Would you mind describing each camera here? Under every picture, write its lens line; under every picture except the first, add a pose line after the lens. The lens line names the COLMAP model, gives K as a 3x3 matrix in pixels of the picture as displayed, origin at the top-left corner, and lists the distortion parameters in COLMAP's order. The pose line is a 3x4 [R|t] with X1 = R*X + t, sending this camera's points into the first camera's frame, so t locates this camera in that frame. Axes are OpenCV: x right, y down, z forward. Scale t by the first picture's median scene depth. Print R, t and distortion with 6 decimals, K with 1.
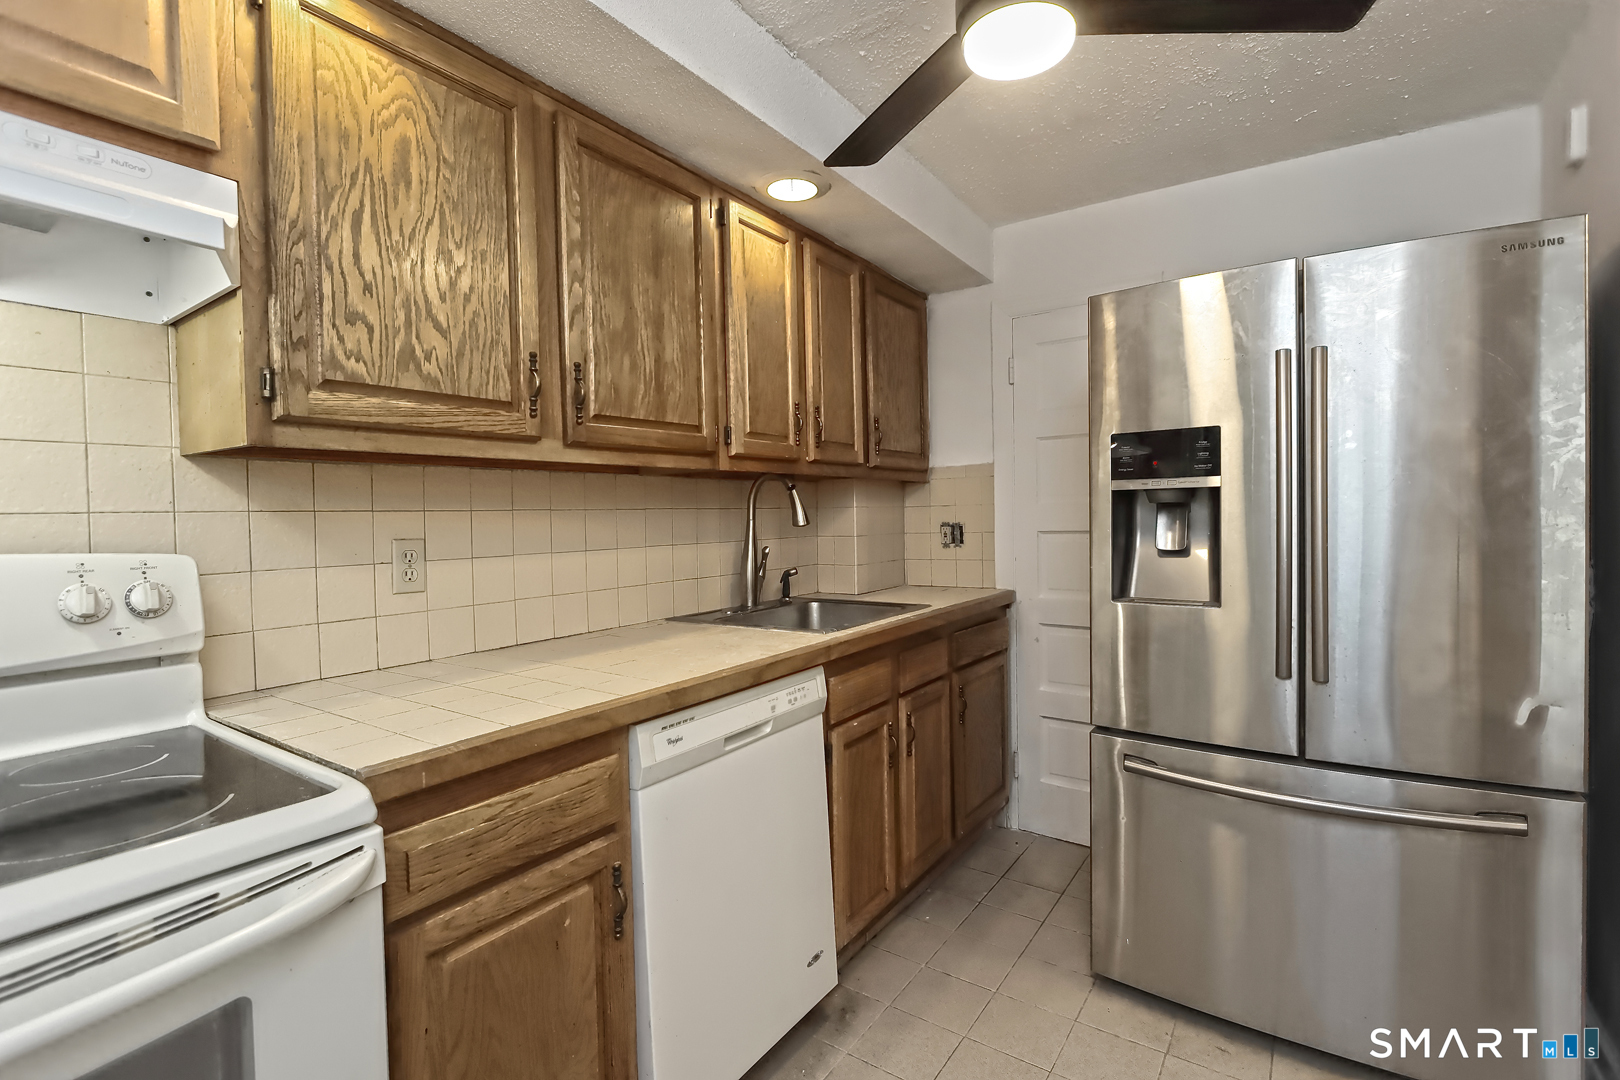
lens RADIAL K [[767.3, 0, 810.0], [0, 767.3, 540.0], [0, 0, 1]] dist [0.000736, 0.000047]
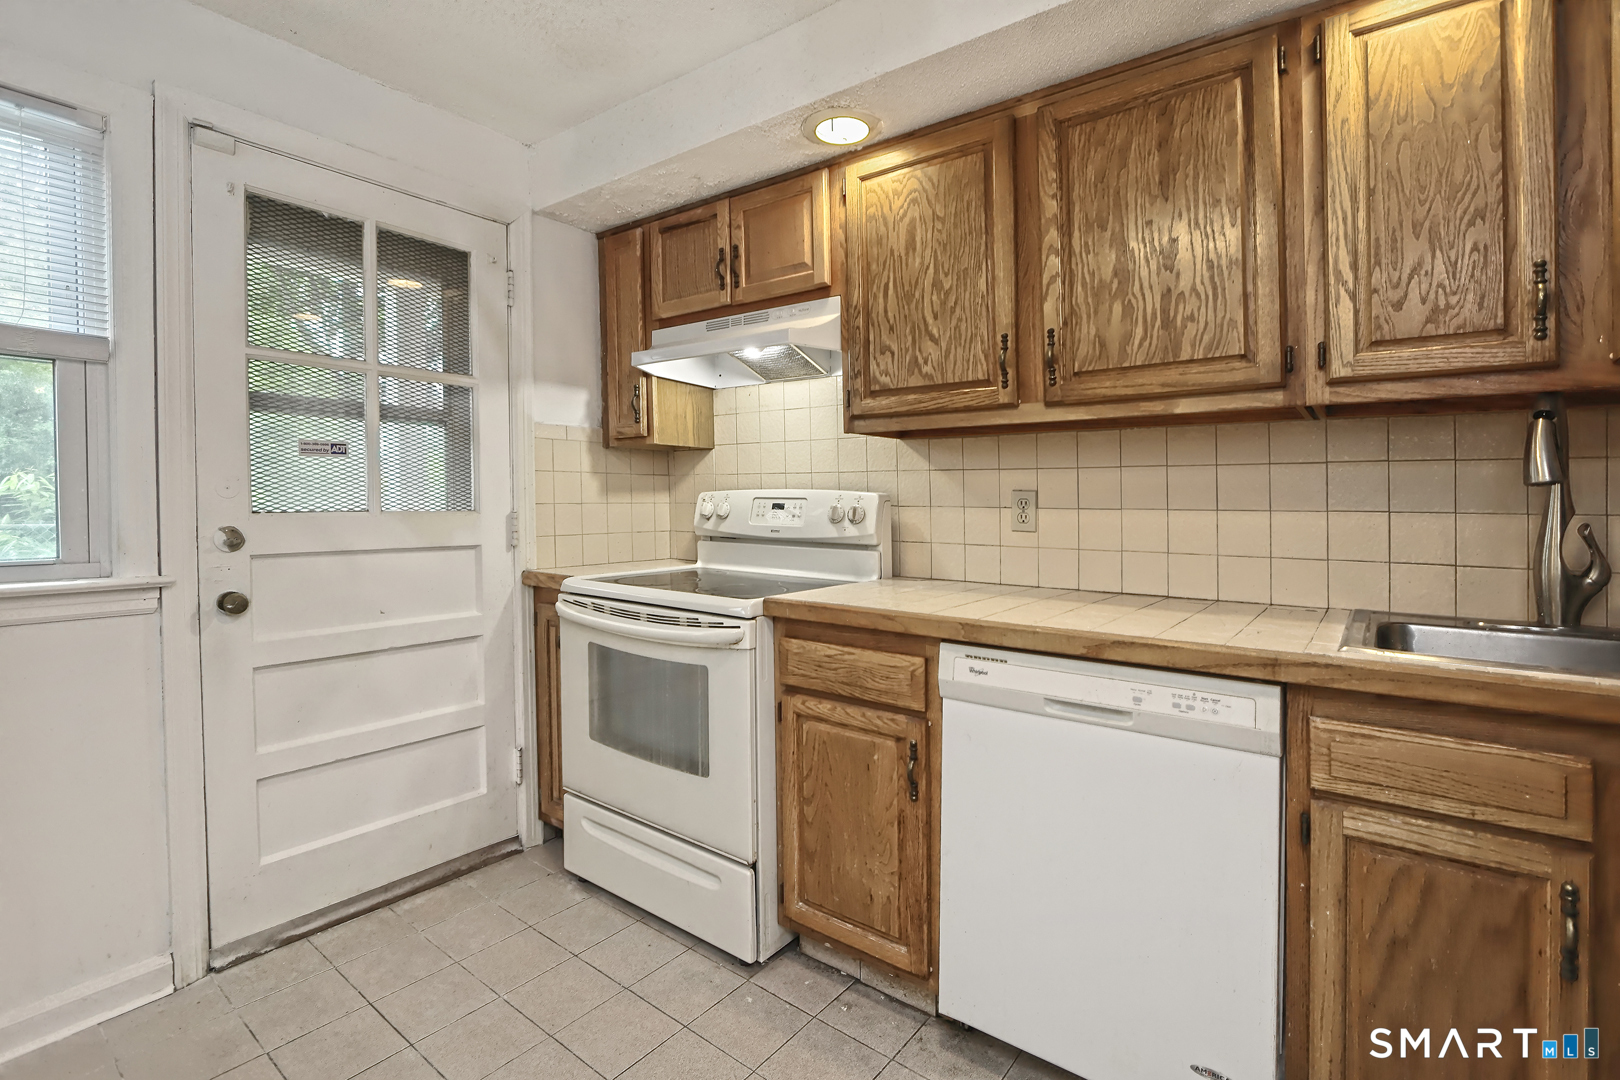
lens RADIAL K [[749.3, 0, 810.0], [0, 749.3, 540.0], [0, 0, 1]] dist [-0.001593, -0.000102]
pose [[-0.060090, 0.072148, -0.995582, 0.949187], [-0.037219, 0.996529, 0.074463, 0.002539], [0.997499, 0.041529, -0.057196, 0.864160]]
